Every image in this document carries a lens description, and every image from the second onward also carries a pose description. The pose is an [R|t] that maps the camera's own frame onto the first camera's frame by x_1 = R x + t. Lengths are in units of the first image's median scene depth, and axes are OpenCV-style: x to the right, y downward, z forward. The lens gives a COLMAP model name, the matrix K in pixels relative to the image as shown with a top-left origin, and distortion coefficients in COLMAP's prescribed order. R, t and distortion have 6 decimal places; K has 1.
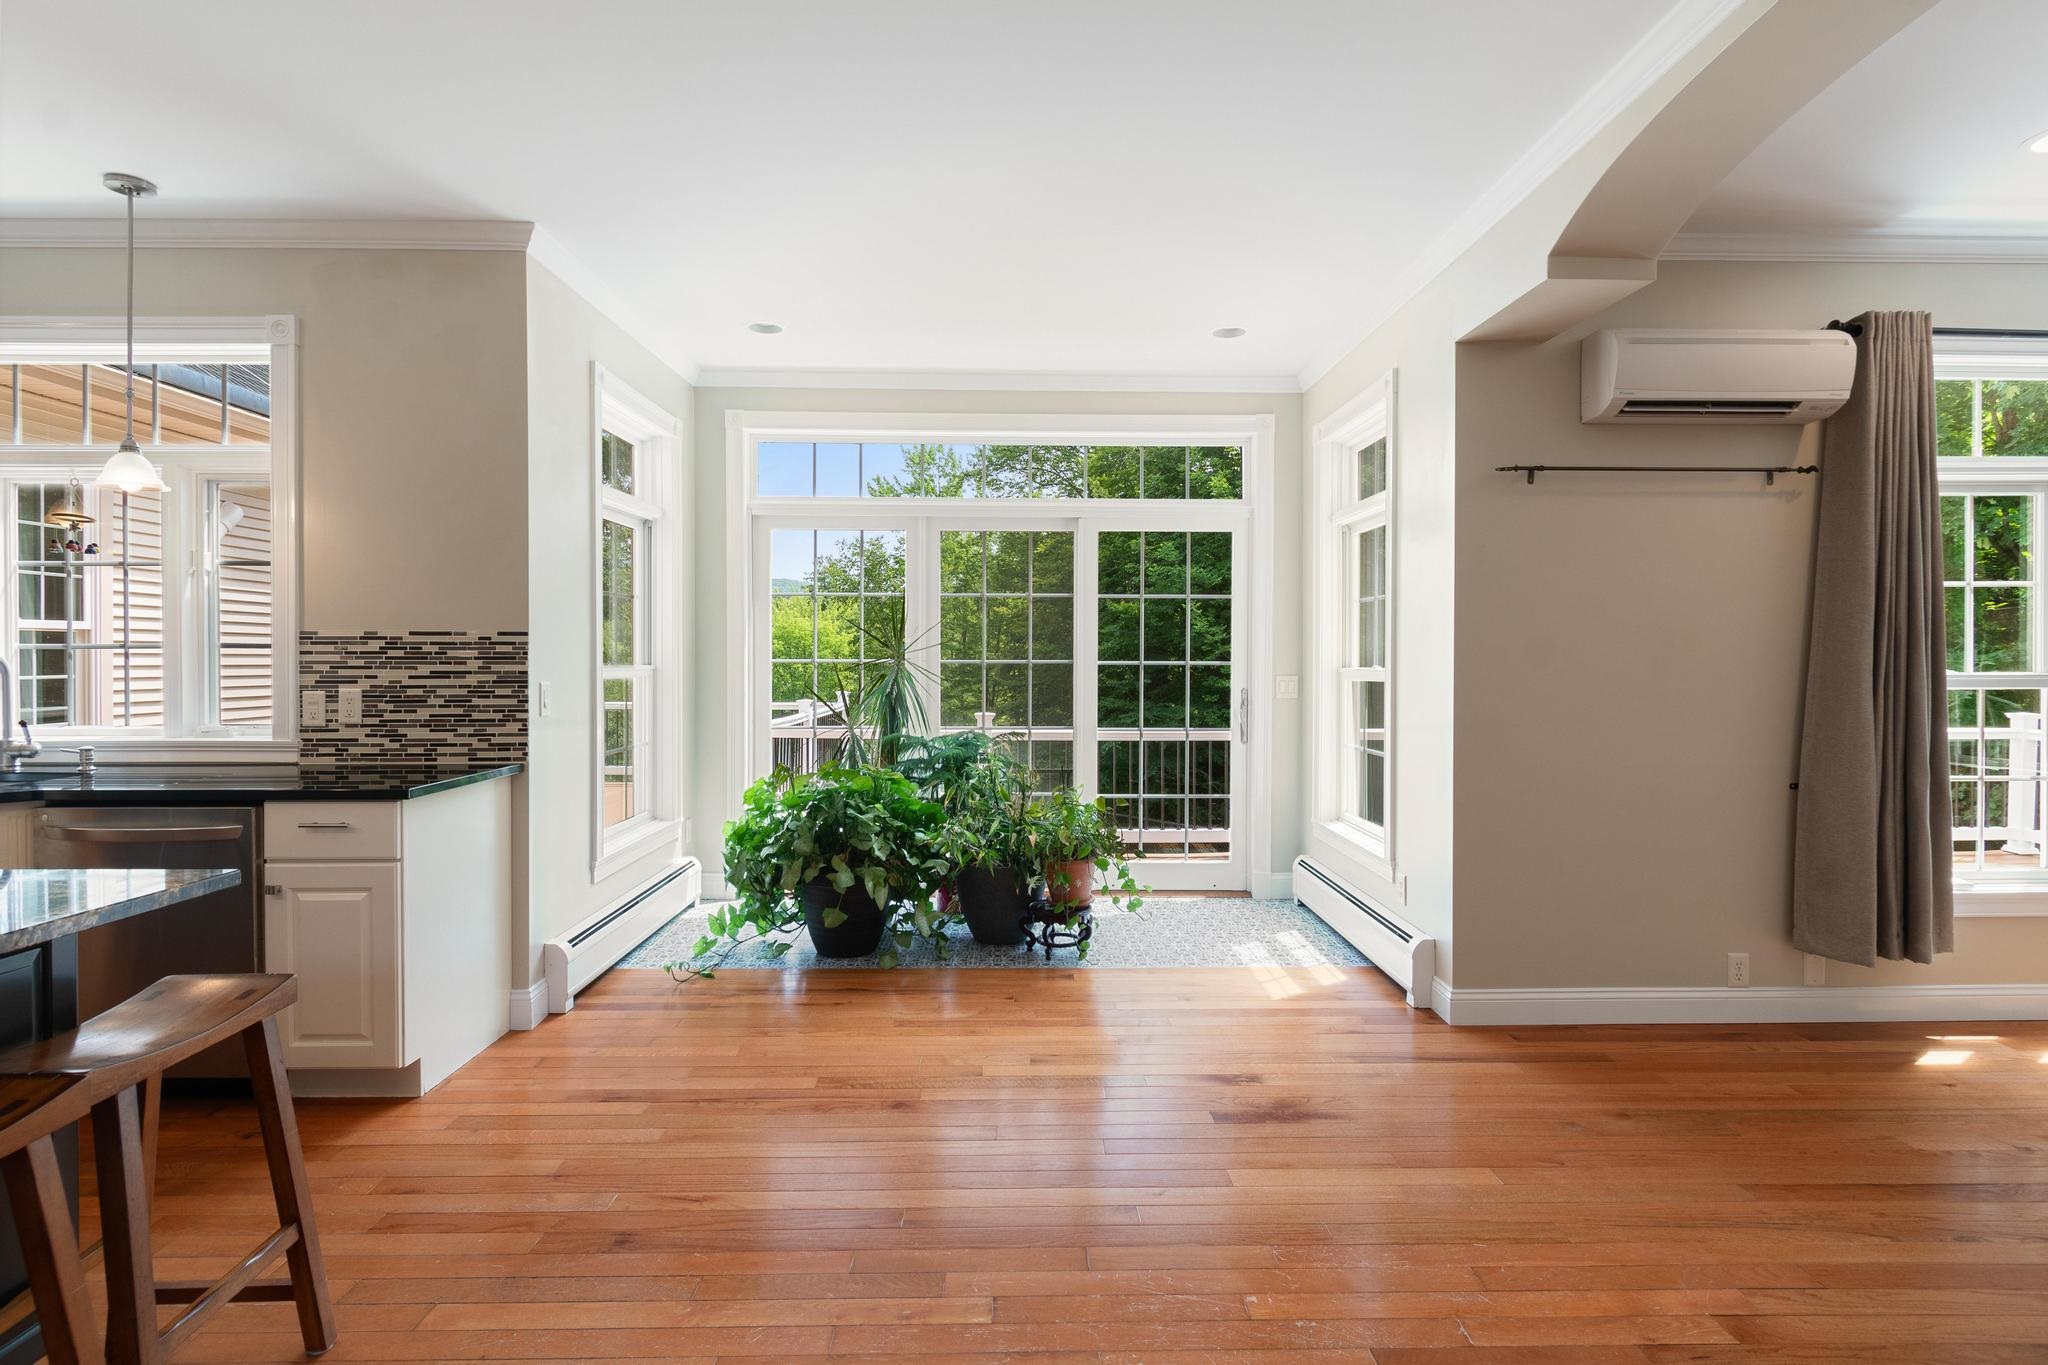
lens RADIAL K [[1025.2, 0, 1020.5], [0, 1025.2, 666.8], [0, 0, 1]] dist [0.000293, -0.002756]
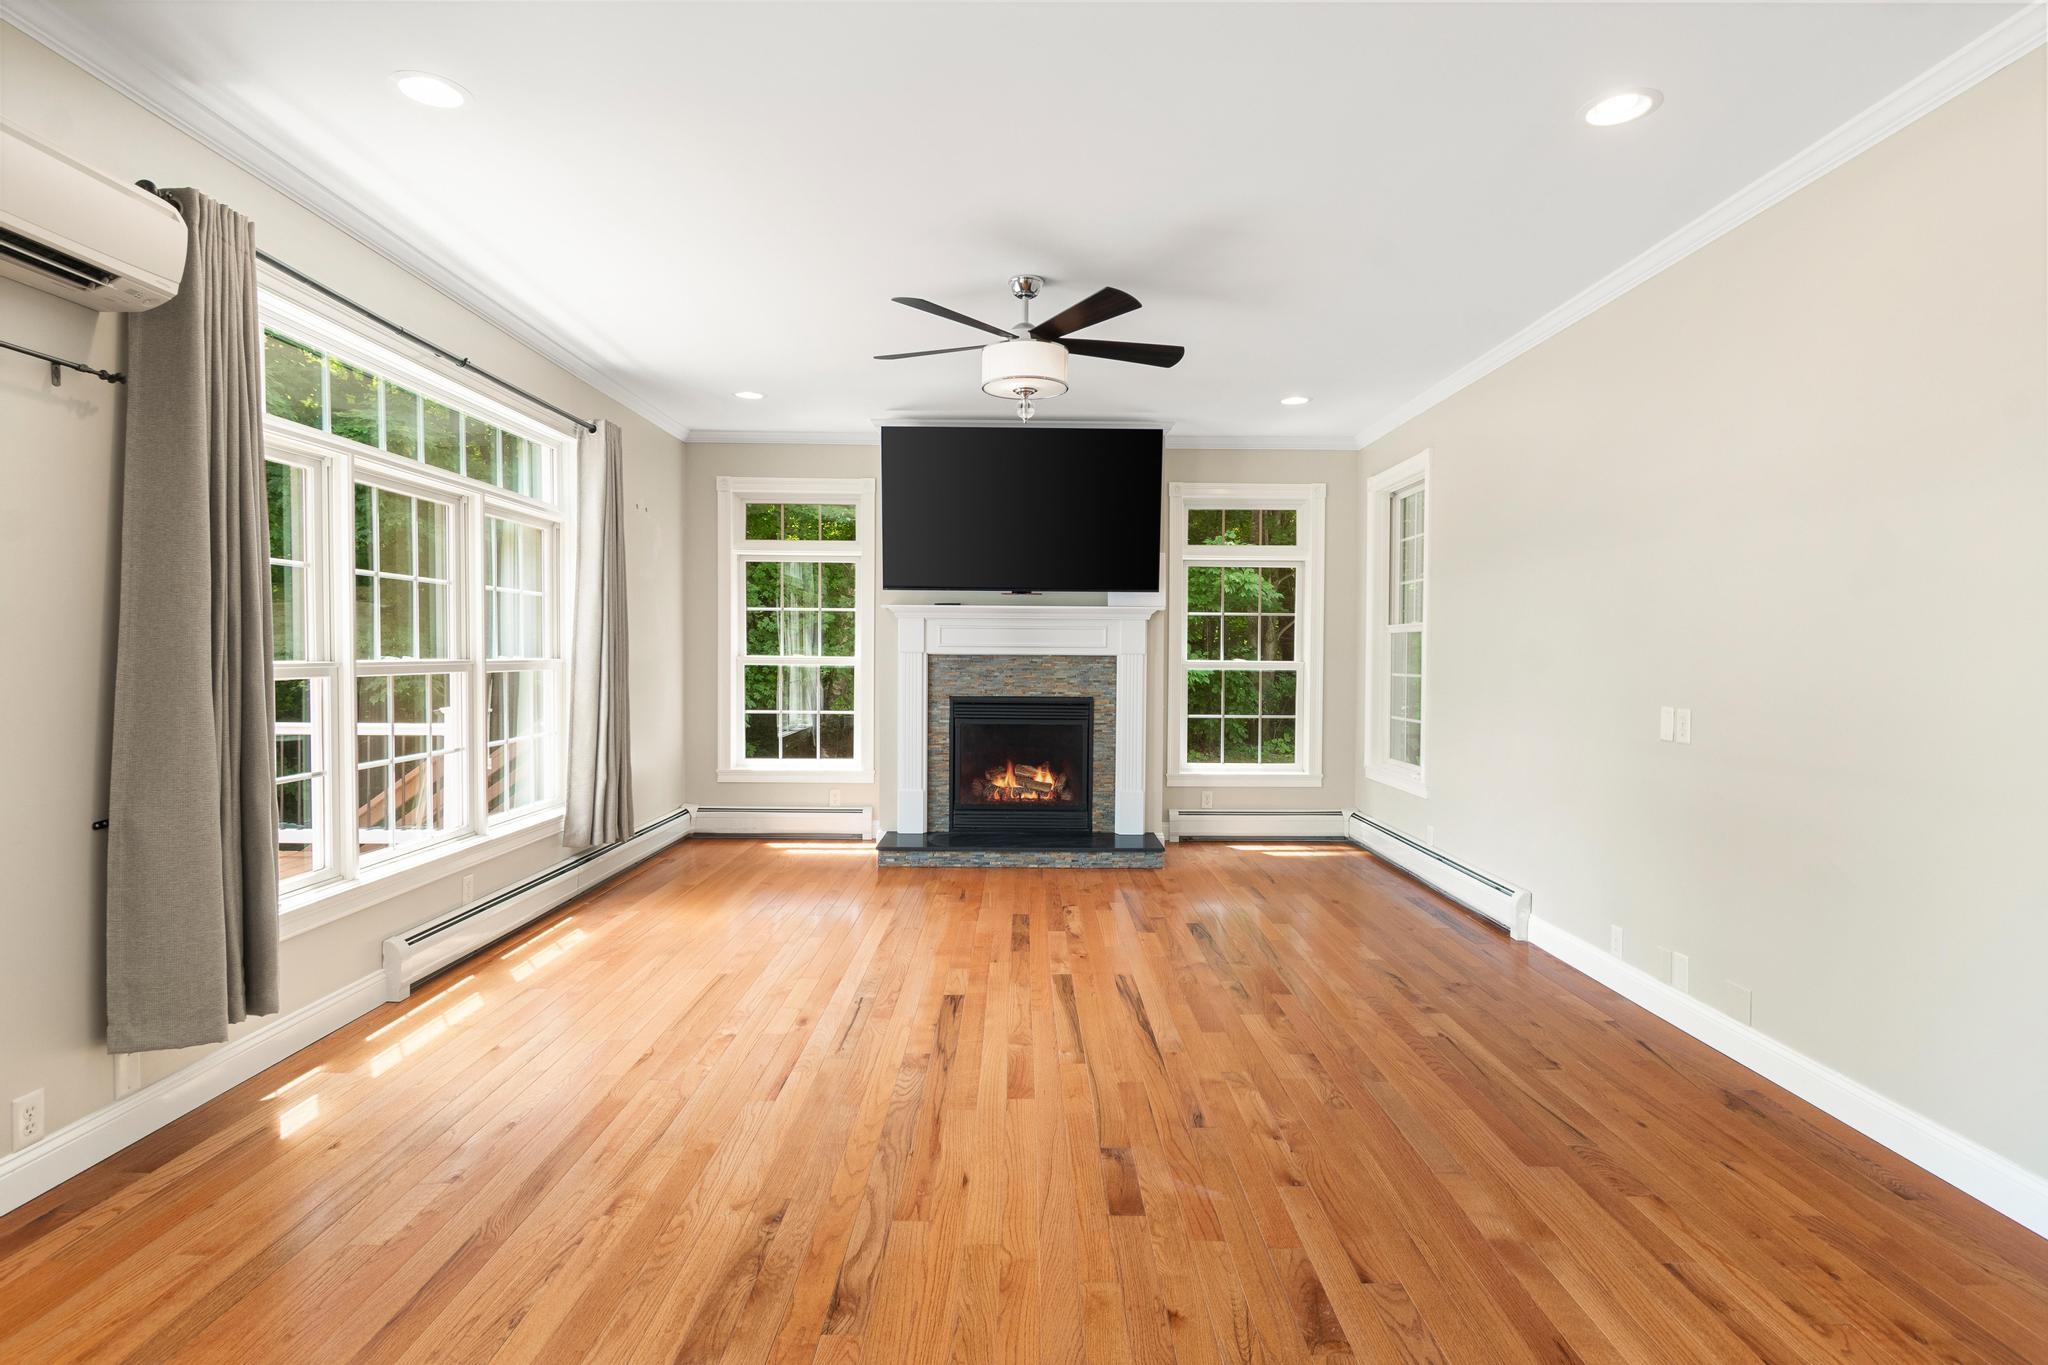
lens RADIAL K [[1058.1, 0, 1027.7], [0, 1058.1, 682.5], [0, 0, 1]] dist [0.006174, 0.001048]
pose [[0.012075, -0.023494, 0.999651, 0.036436], [0.008580, 0.999690, 0.023391, 0.007169], [-0.999890, 0.008295, 0.012273, 0.371452]]
